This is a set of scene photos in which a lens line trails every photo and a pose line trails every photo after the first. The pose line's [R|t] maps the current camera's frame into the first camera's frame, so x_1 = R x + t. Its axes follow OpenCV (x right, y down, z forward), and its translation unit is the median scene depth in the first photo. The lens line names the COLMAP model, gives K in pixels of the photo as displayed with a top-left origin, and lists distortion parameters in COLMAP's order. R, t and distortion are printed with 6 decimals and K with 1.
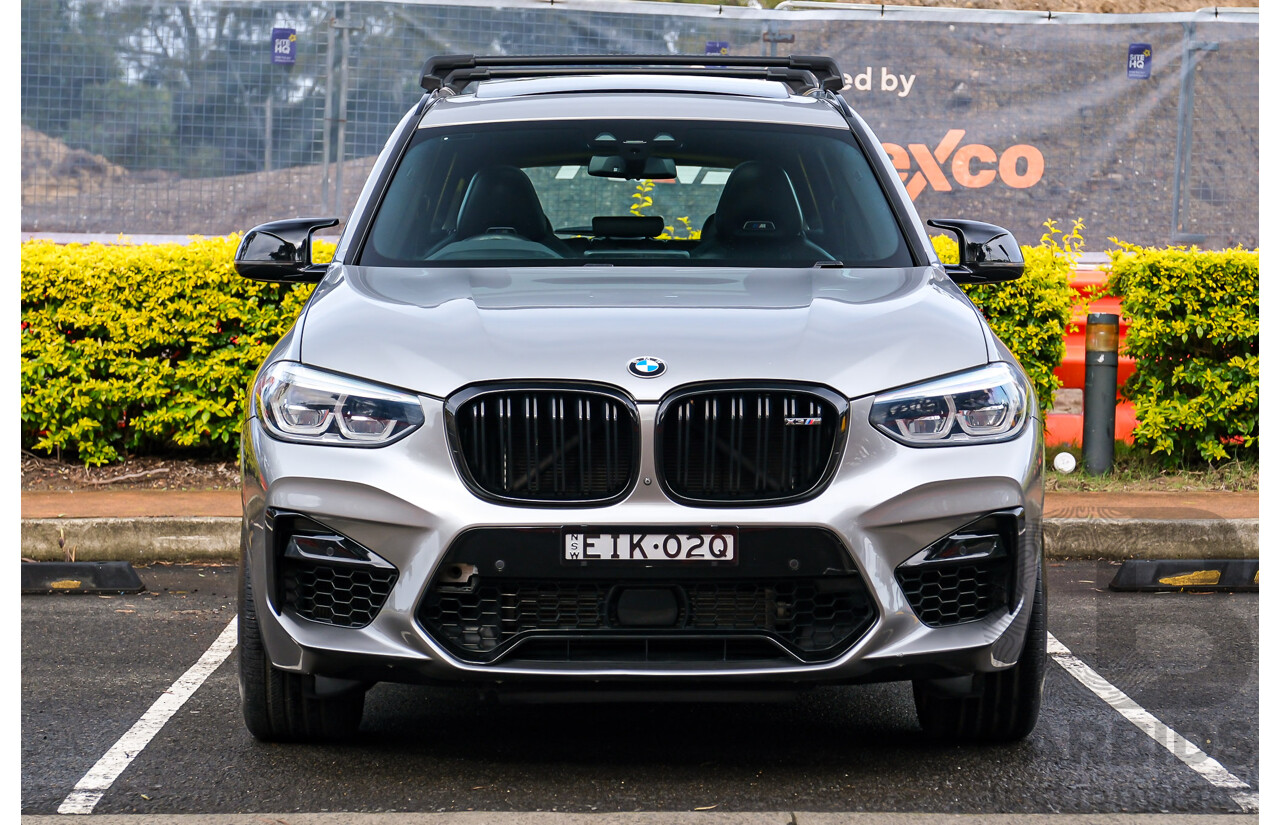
lens RADIAL K [[3273.7, 0, 640.0], [0, 3273.7, 412.5], [0, 0, 1]] dist [0.058255, 1.360983]
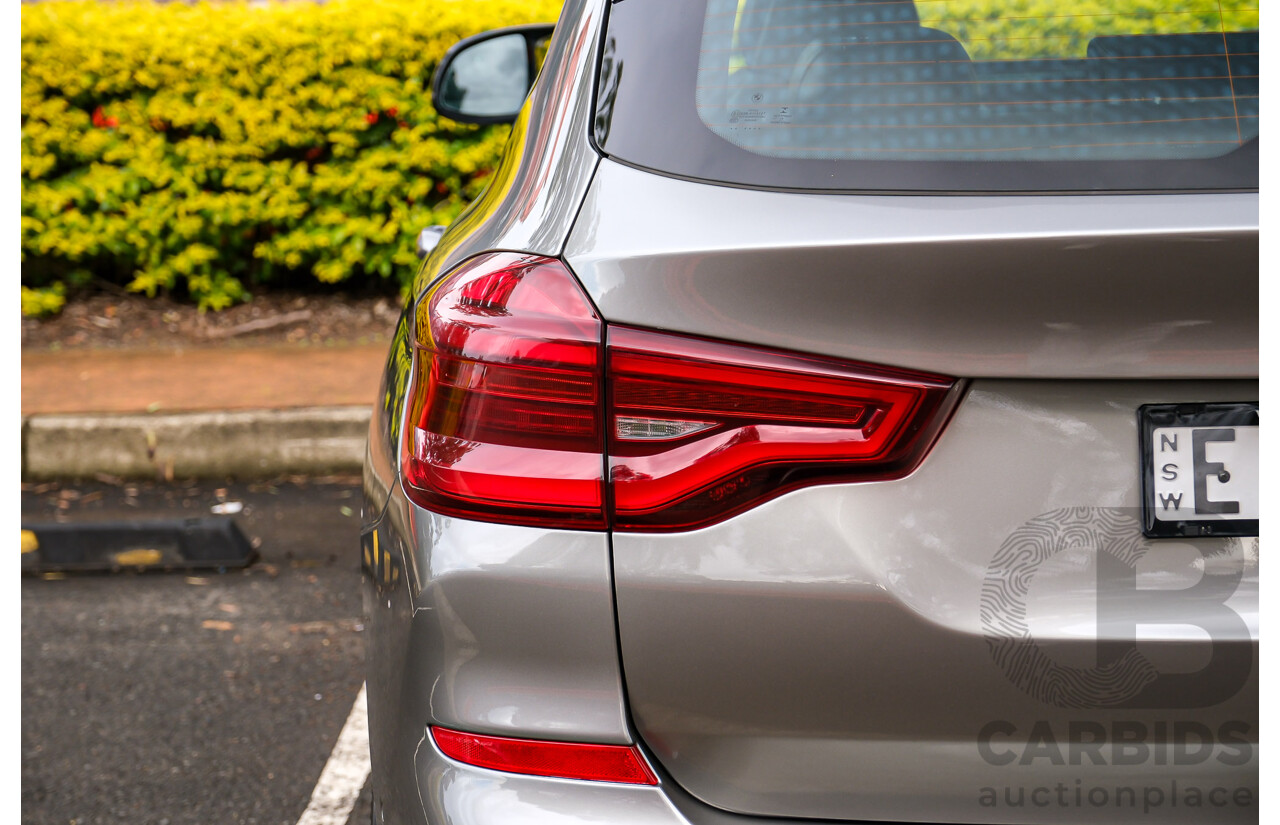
lens RADIAL K [[2892.1, 0, 669.7], [0, 2892.1, 413.7], [0, 0, 1]] dist [0.071970, 0.301898]
pose [[0.998723, -0.019441, -0.046630, -0.032288], [0.024991, 0.992272, 0.121543, -0.037909], [0.043907, -0.122553, 0.991490, 0.351585]]
